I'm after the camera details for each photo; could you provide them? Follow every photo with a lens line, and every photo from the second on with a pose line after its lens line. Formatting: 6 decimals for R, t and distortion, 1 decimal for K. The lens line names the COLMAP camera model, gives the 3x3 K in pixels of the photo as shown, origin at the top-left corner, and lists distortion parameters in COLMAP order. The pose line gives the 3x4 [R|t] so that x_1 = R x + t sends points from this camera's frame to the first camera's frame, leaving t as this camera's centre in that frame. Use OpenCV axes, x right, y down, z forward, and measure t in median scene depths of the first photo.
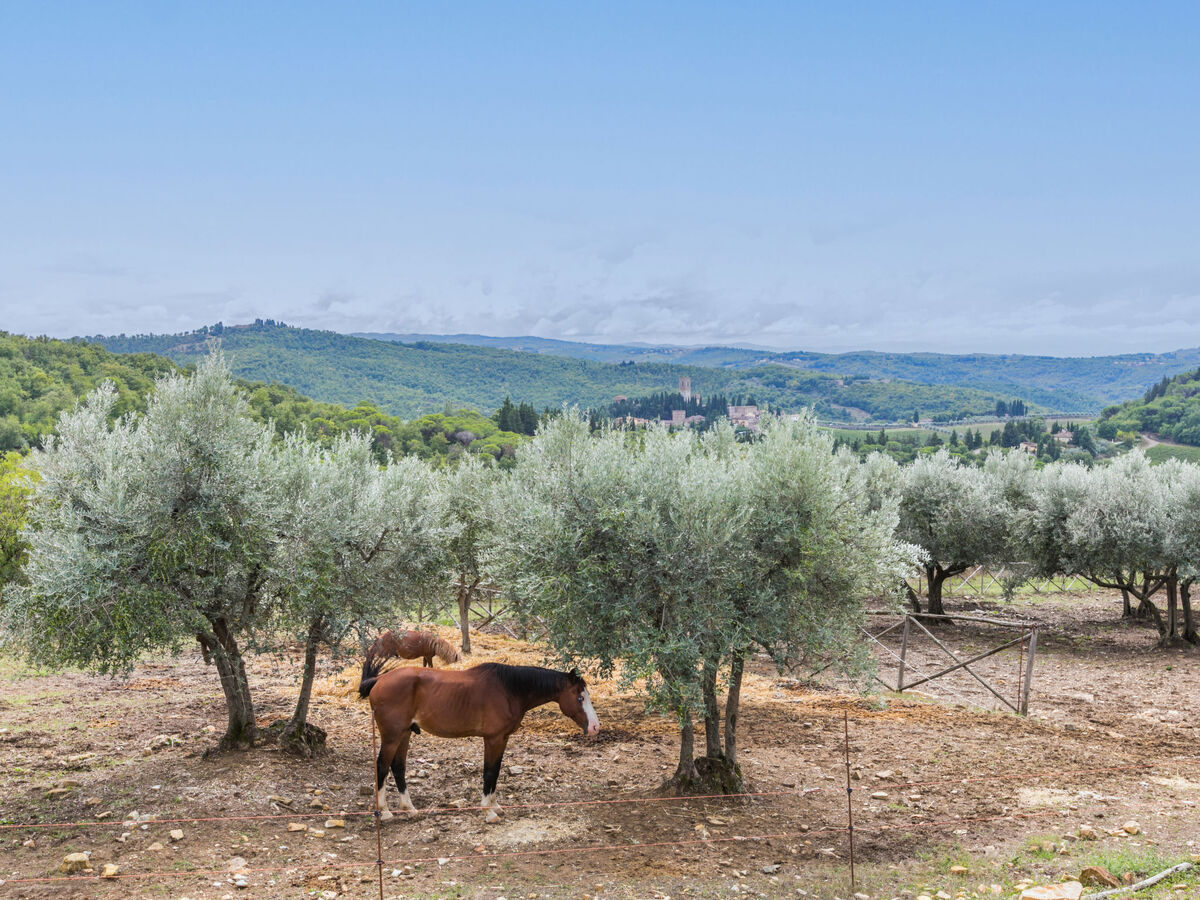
lens RADIAL K [[1186.2, 0, 601.6], [0, 1186.2, 453.9], [0, 0, 1]] dist [-0.003041, 0.000000]
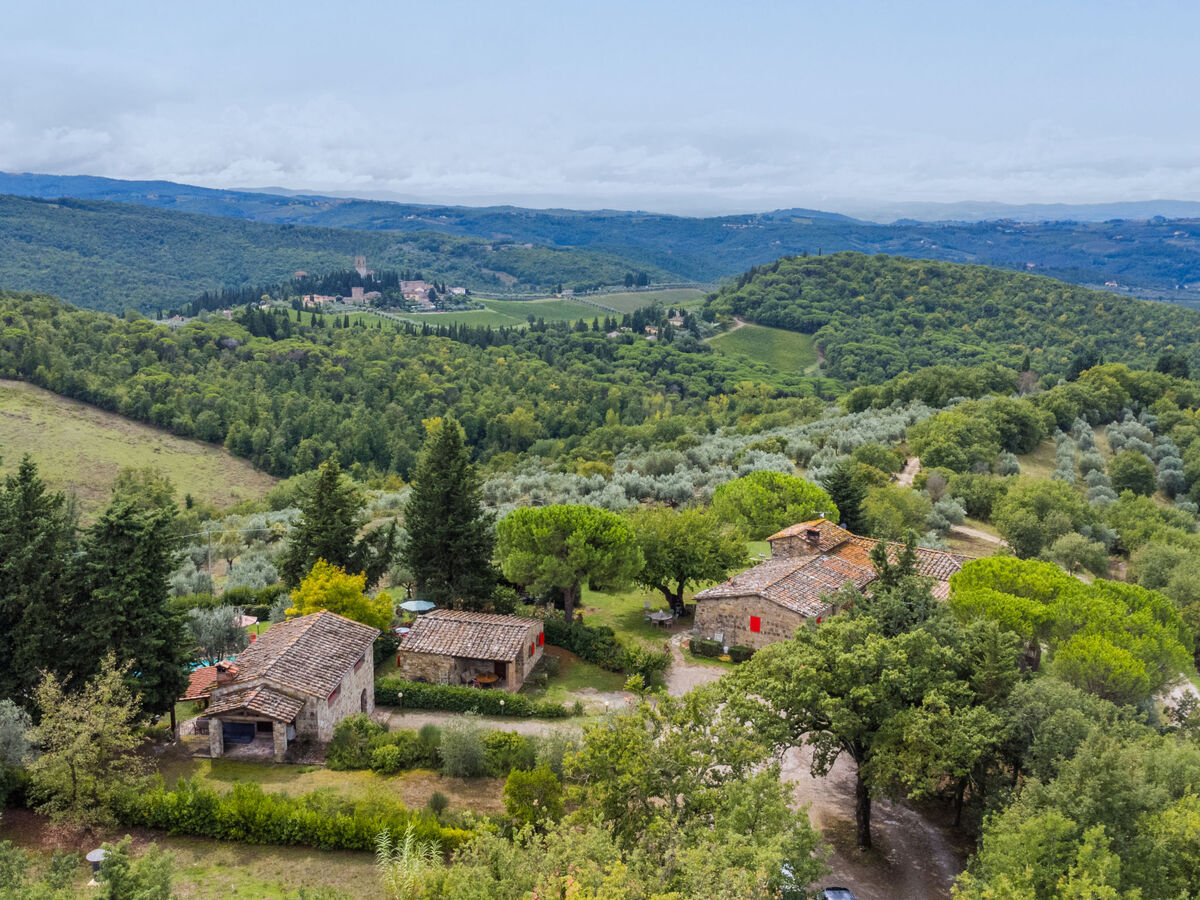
lens RADIAL K [[1152.5, 0, 601.5], [0, 1152.5, 447.4], [0, 0, 1]] dist [0.005203, 0.000000]
pose [[0.954361, -0.039456, 0.296038, -0.063983], [0.001611, 0.991900, 0.127008, -0.036244], [-0.298652, -0.120734, 0.946694, -0.175725]]
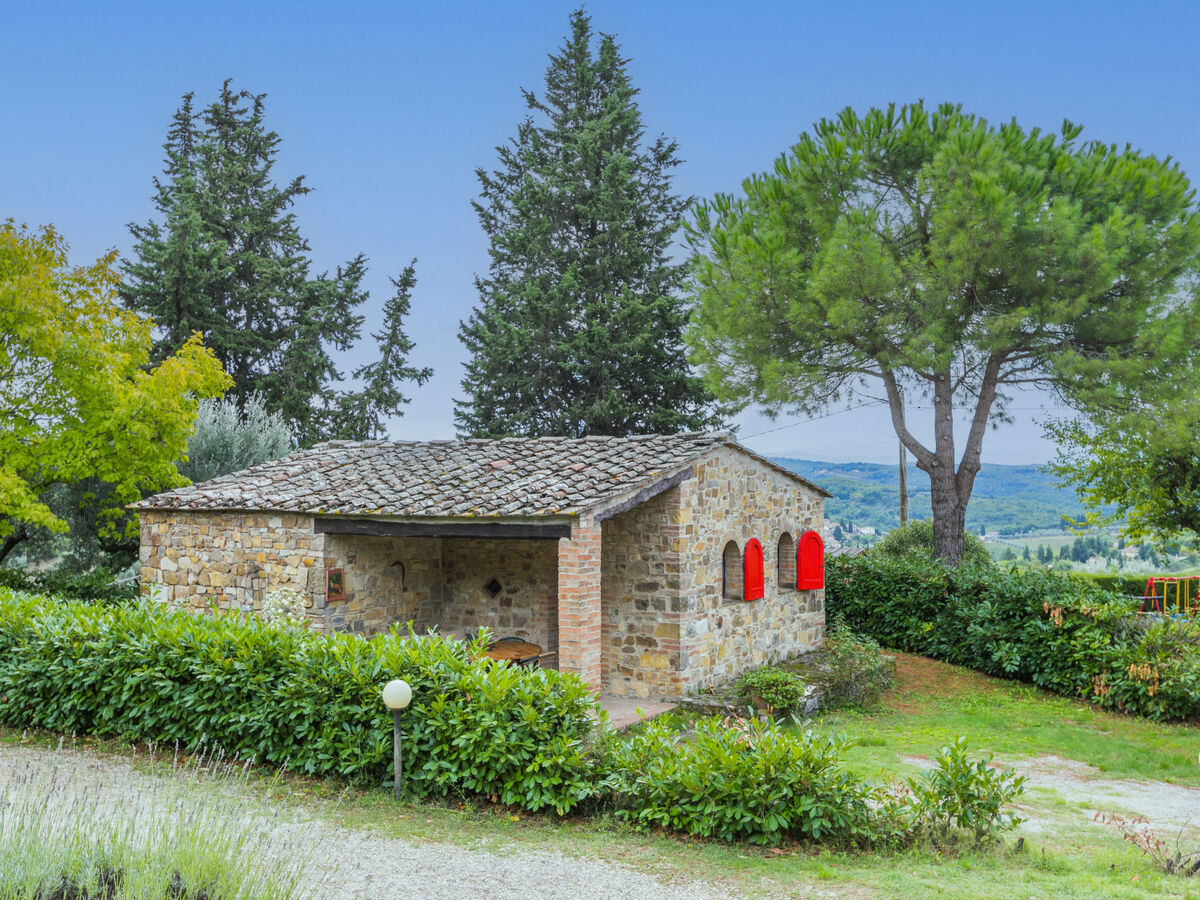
lens RADIAL K [[1186.2, 0, 603.3], [0, 1186.2, 450.7], [0, 0, 1]] dist [-0.003041, 0.000000]
pose [[0.999081, 0.001667, -0.042838, -0.039865], [-0.005674, 0.995596, -0.093571, -0.002565], [0.042493, 0.093729, 0.994691, -0.094230]]
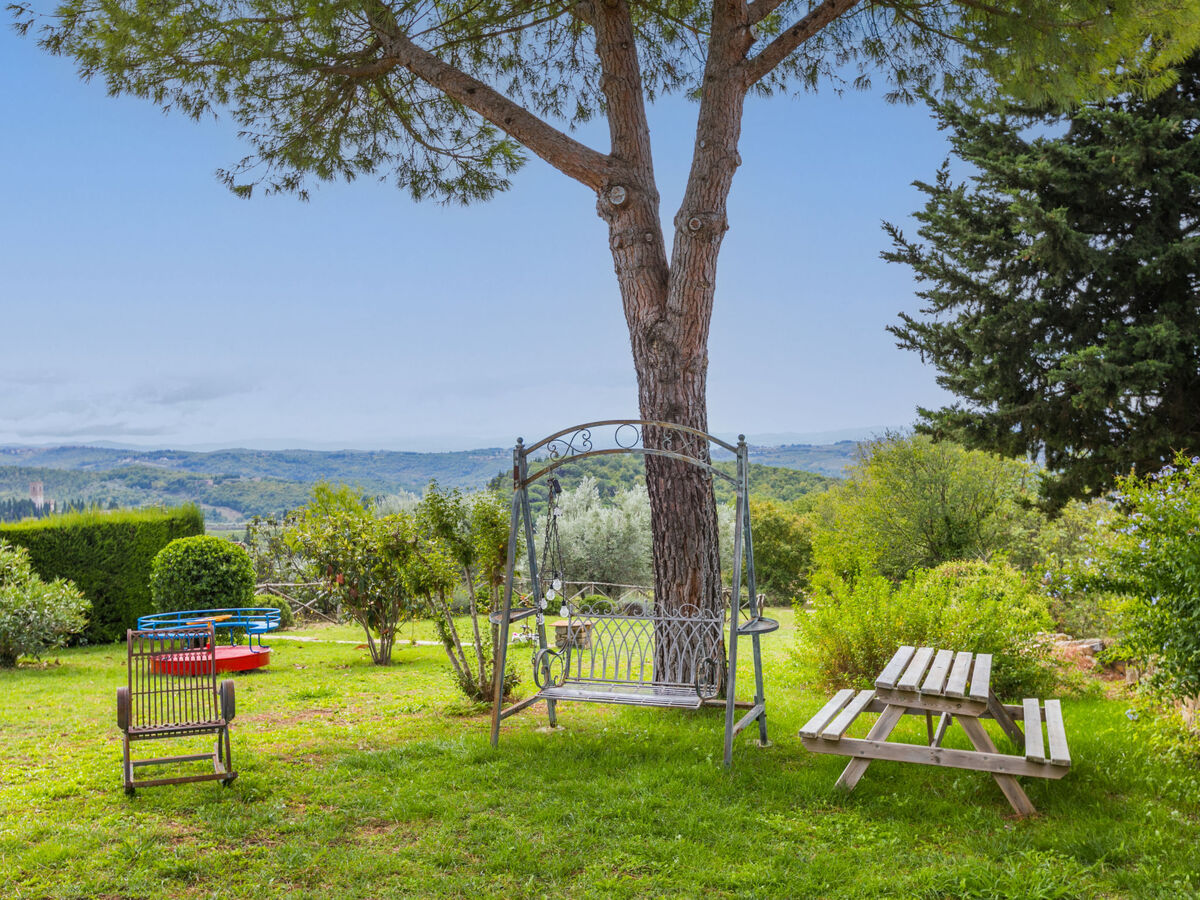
lens RADIAL K [[1186.2, 0, 597.3], [0, 1186.2, 444.1], [0, 0, 1]] dist [-0.003041, 0.000000]
pose [[0.871456, -0.008445, 0.490401, -0.003997], [0.052192, 0.995771, -0.075599, -0.000569], [-0.487688, 0.091476, 0.868212, -0.048740]]
